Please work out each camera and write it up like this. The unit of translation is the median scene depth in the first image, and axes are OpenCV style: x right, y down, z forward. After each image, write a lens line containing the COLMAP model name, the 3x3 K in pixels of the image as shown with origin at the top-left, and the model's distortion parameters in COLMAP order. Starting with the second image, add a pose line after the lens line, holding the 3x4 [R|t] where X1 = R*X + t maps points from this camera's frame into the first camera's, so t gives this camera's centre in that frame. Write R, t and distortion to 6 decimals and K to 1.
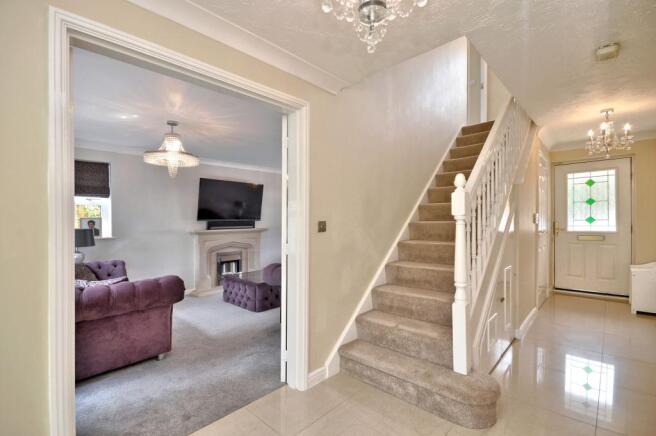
lens RADIAL K [[291.4, 0, 328.0], [0, 291.4, 218.0], [0, 0, 1]] dist [0.002329, 0.000105]
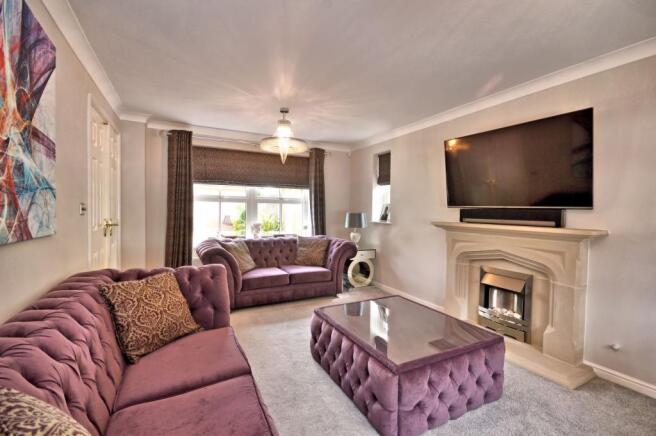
lens RADIAL K [[291.4, 0, 328.0], [0, 291.4, 218.0], [0, 0, 1]] dist [0.002329, 0.000105]
pose [[-0.339123, 0.043941, -0.939715, 0.300232], [-0.003155, 0.998850, 0.047845, 0.003095], [0.940737, 0.019190, -0.338594, 1.125982]]
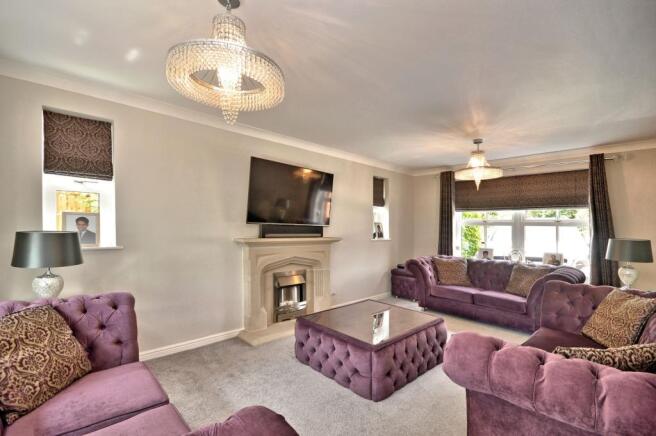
lens RADIAL K [[301.5, 0, 327.7], [0, 301.5, 247.3], [0, 0, 1]] dist [0.000145, -0.000185]
pose [[0.996551, 0.036196, -0.074672, -0.256195], [-0.030716, 0.996839, 0.073275, 0.008404], [0.077088, -0.070729, 0.994512, 0.406098]]
